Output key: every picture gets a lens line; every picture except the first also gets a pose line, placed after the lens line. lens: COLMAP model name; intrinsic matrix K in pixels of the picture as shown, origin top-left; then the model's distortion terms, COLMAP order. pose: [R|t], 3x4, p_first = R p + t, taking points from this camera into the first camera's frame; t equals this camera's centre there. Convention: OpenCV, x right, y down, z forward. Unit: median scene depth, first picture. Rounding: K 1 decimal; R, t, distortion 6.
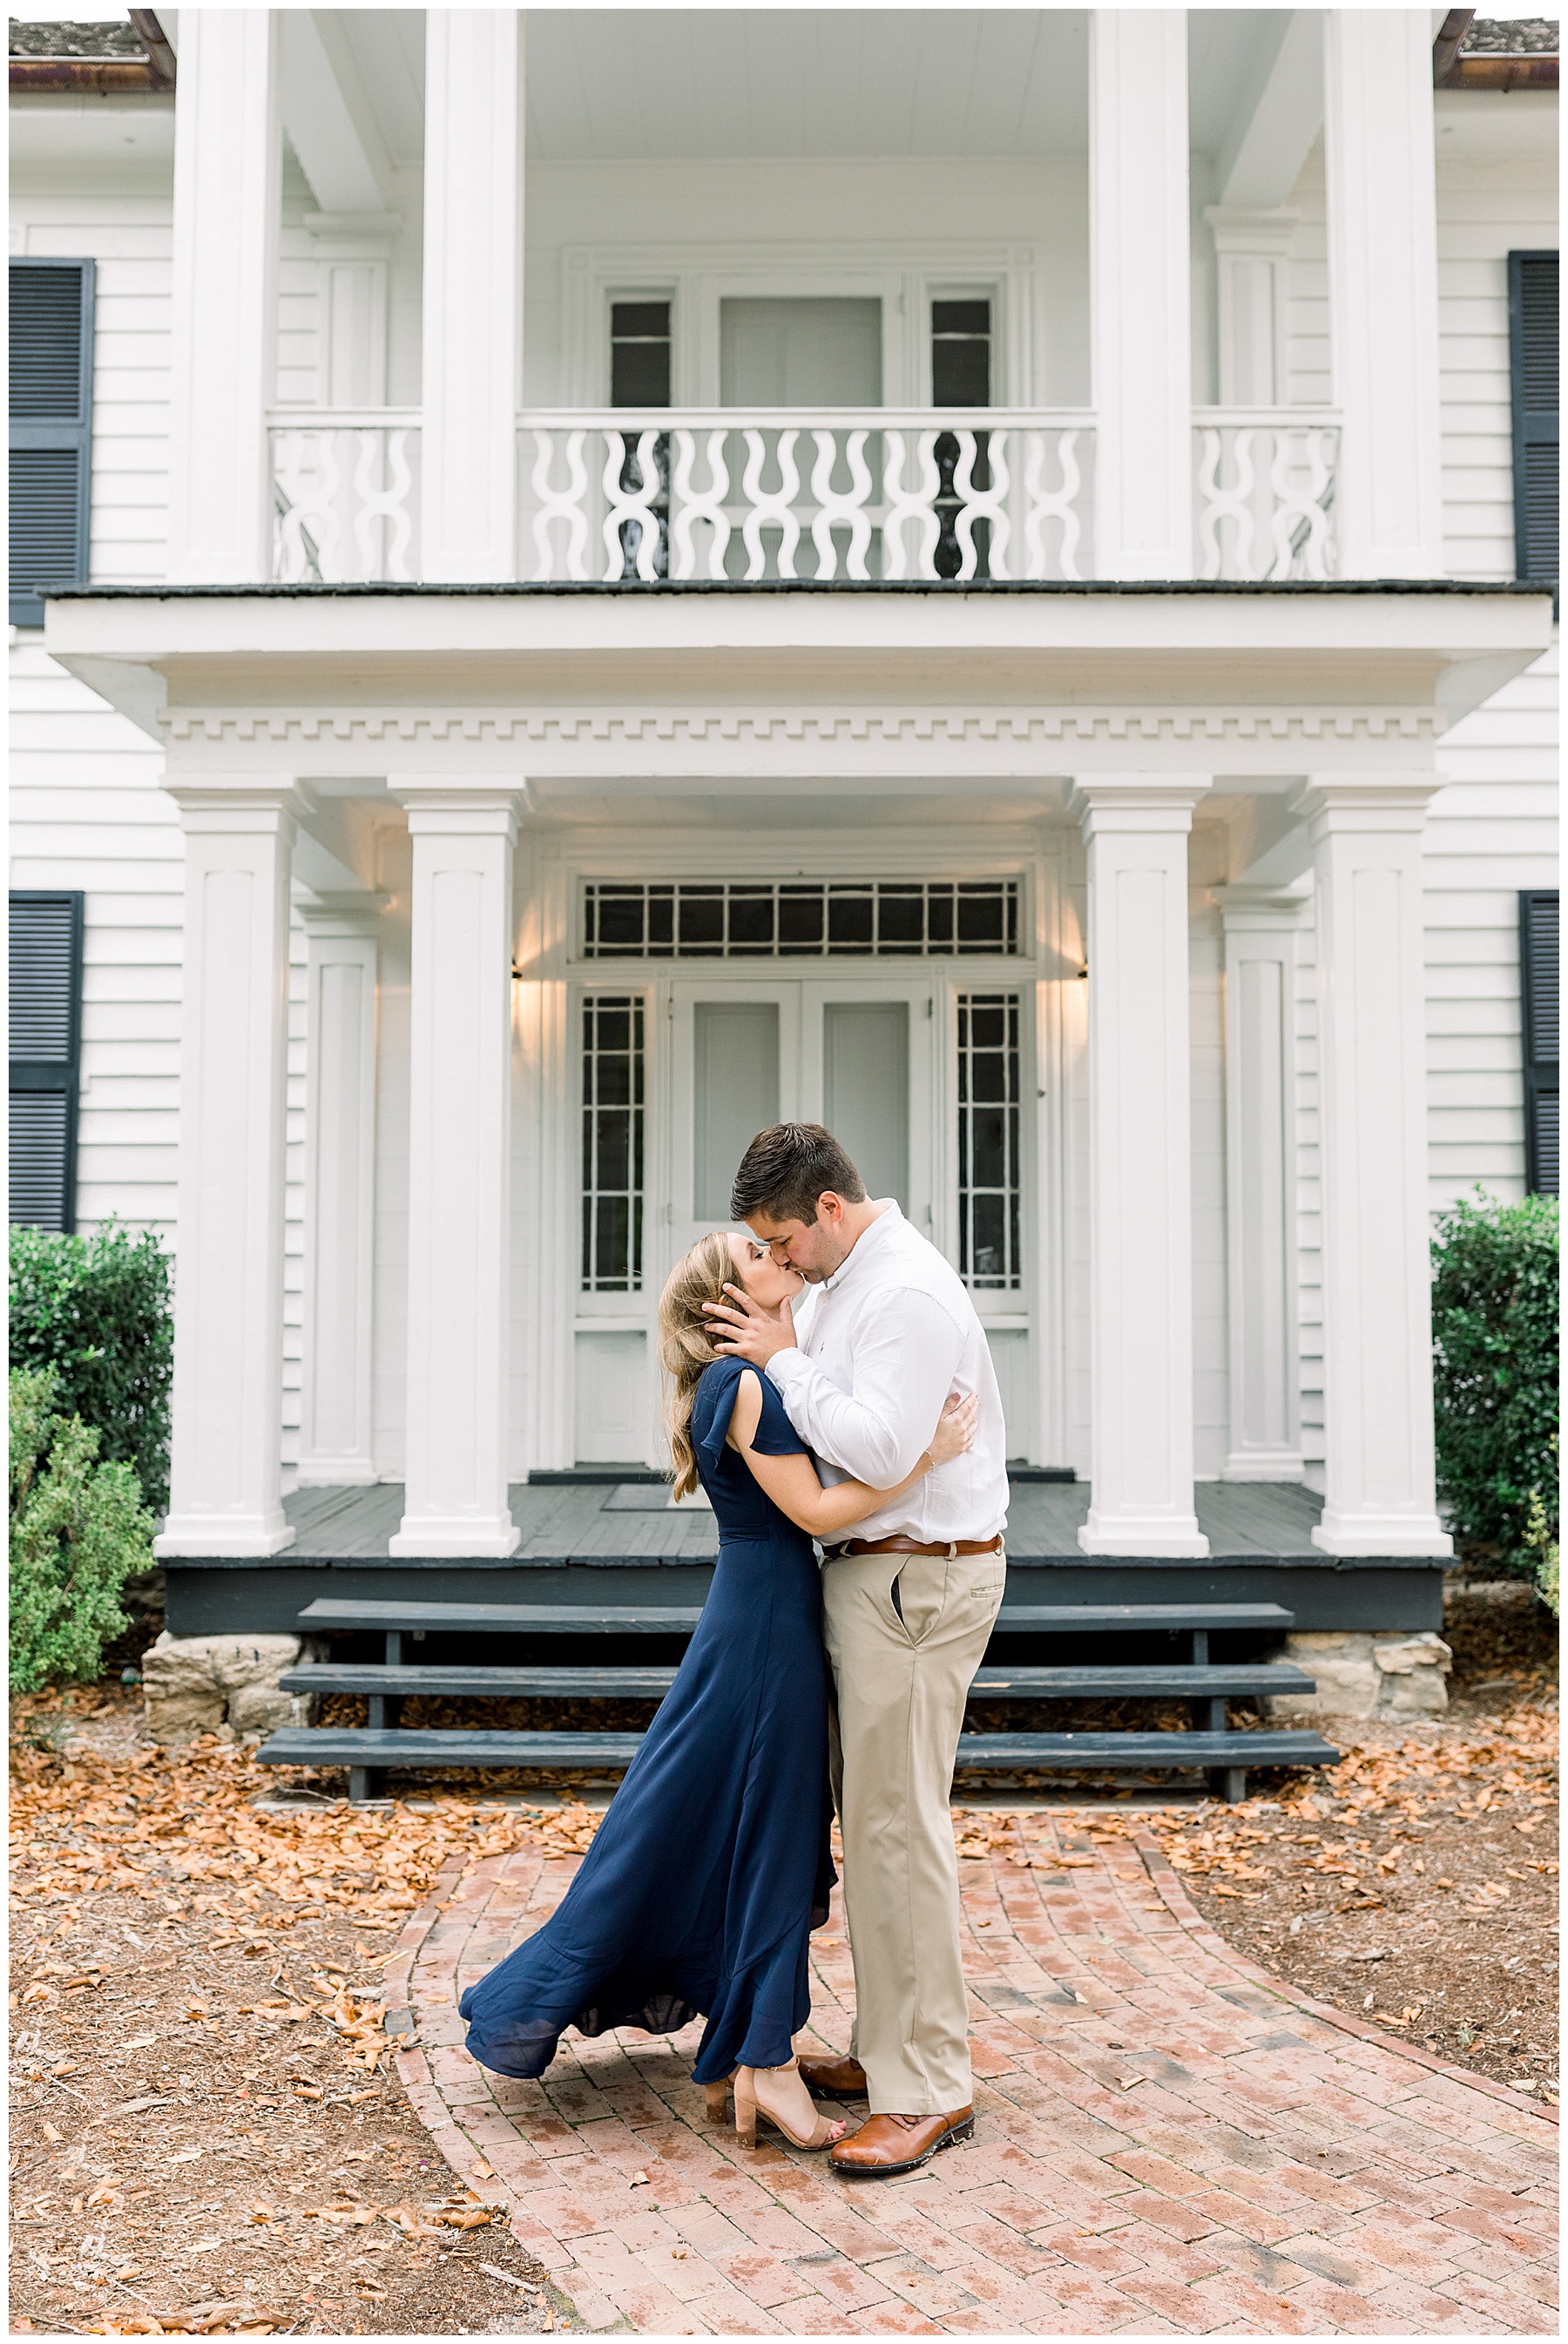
lens RADIAL K [[2246.8, 0, 784.0], [0, 2246.8, 1172.0], [0, 0, 1]] dist [0.001971, 0.000909]
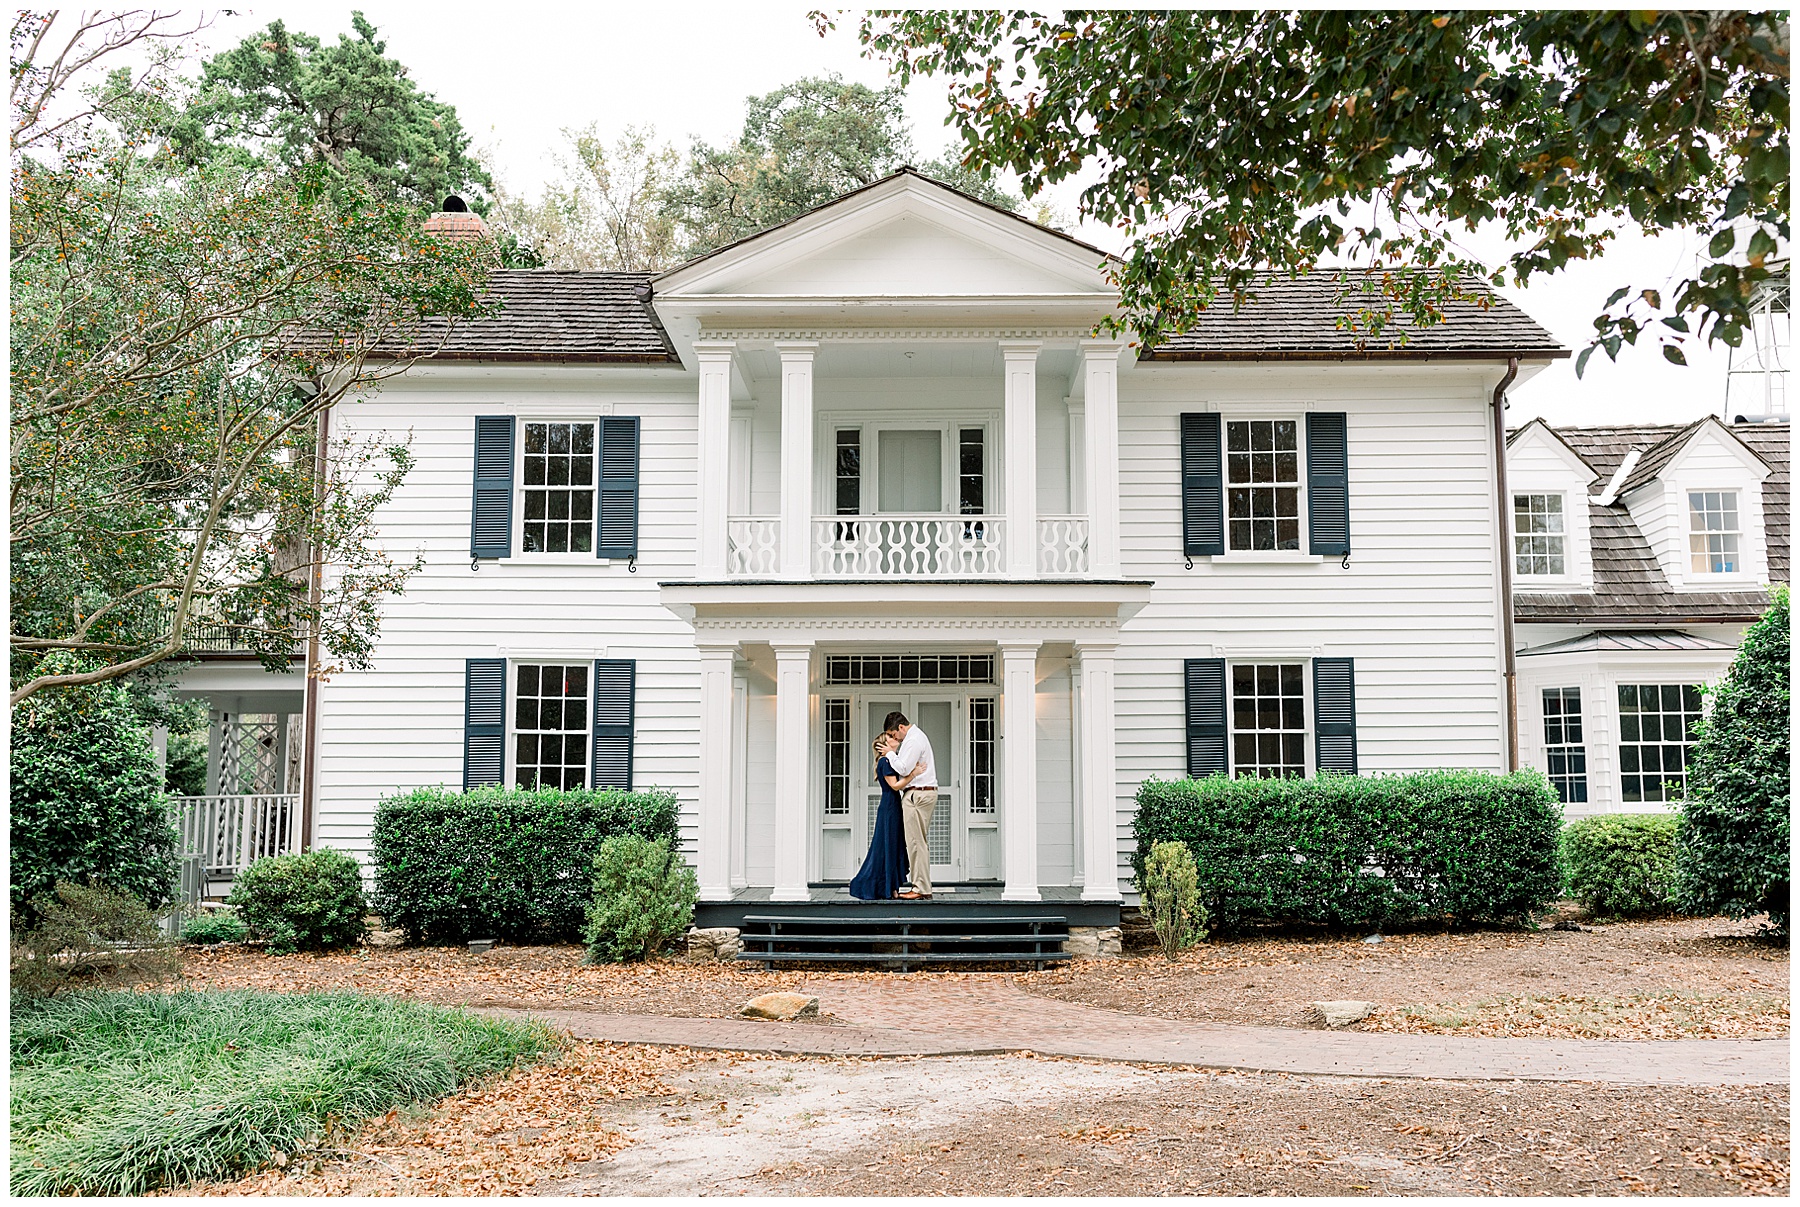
lens RADIAL K [[1725.6, 0, 900.0], [0, 1725.6, 603.5], [0, 0, 1]] dist [0.001971, 0.000909]
pose [[0.999926, -0.001314, -0.012096, 0.025356], [0.000436, 0.997381, -0.072323, -0.054953], [0.012159, 0.072313, 0.997308, -1.237204]]
